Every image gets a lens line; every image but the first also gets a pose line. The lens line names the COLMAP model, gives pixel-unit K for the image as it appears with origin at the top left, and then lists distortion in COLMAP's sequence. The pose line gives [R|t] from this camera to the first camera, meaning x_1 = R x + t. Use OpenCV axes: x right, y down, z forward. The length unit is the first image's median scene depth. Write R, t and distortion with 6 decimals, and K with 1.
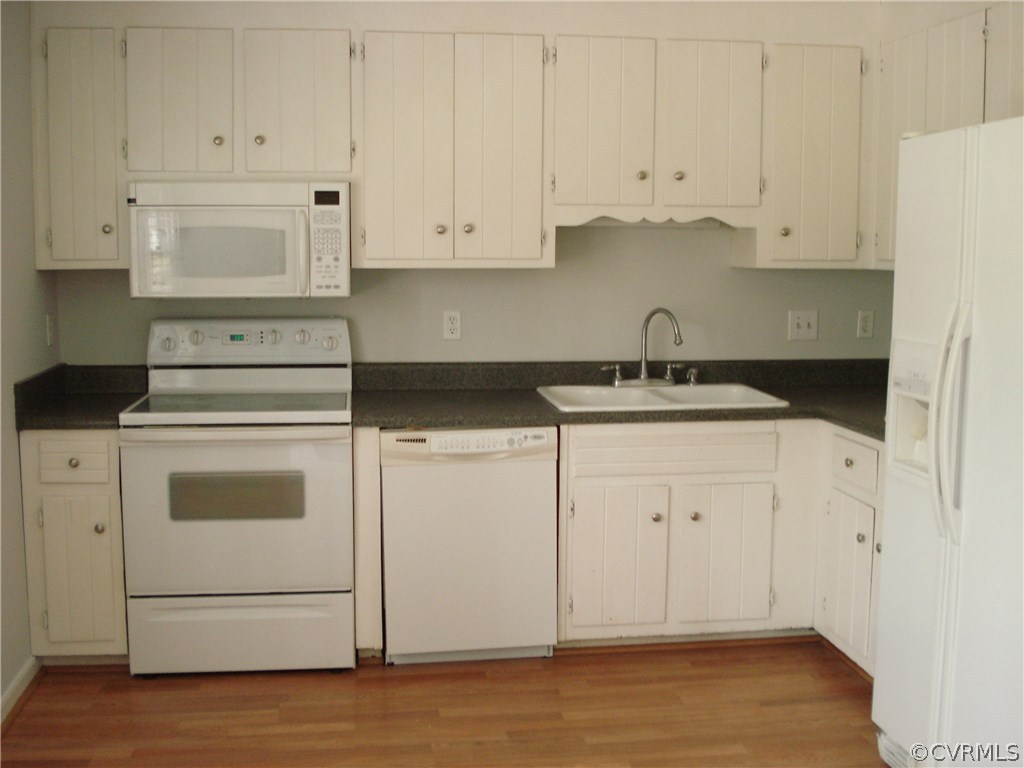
lens RADIAL K [[1162.4, 0, 512.0], [0, 1162.4, 384.0], [0, 0, 1]] dist [-0.098879, -0.025025]
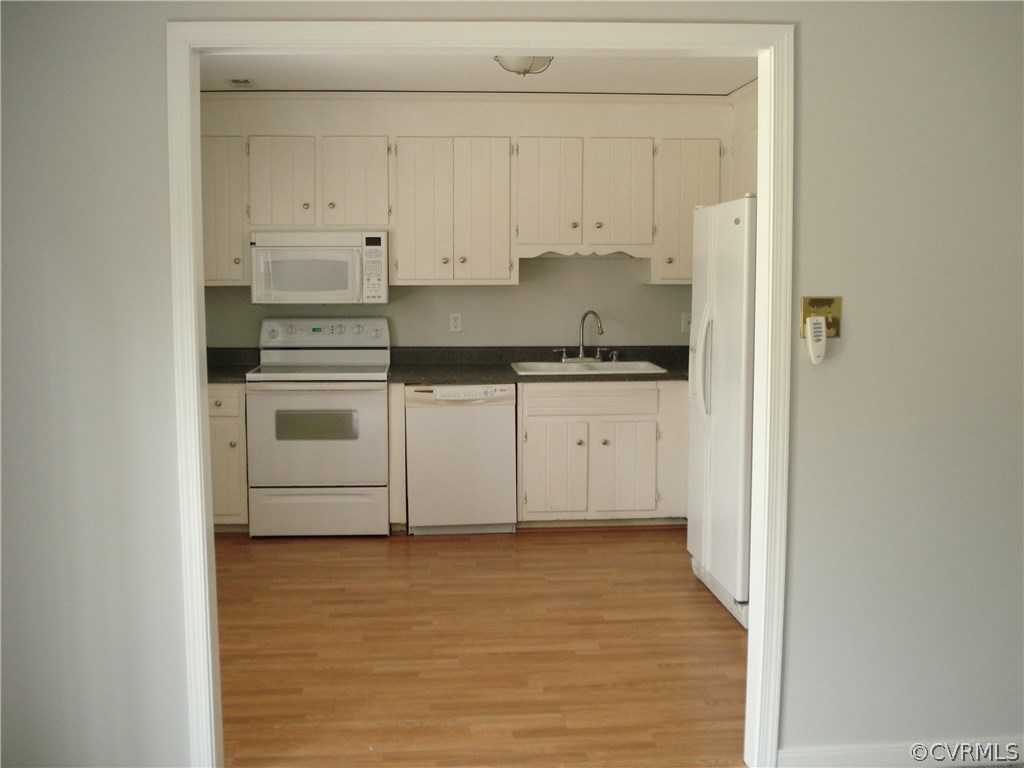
lens RADIAL K [[1162.4, 0, 512.0], [0, 1162.4, 384.0], [0, 0, 1]] dist [-0.098879, -0.025025]
pose [[0.998316, 0.001582, -0.057983, 0.123760], [-0.002566, 0.999854, -0.016907, 0.062513], [0.057948, 0.017028, 0.998174, -0.581388]]
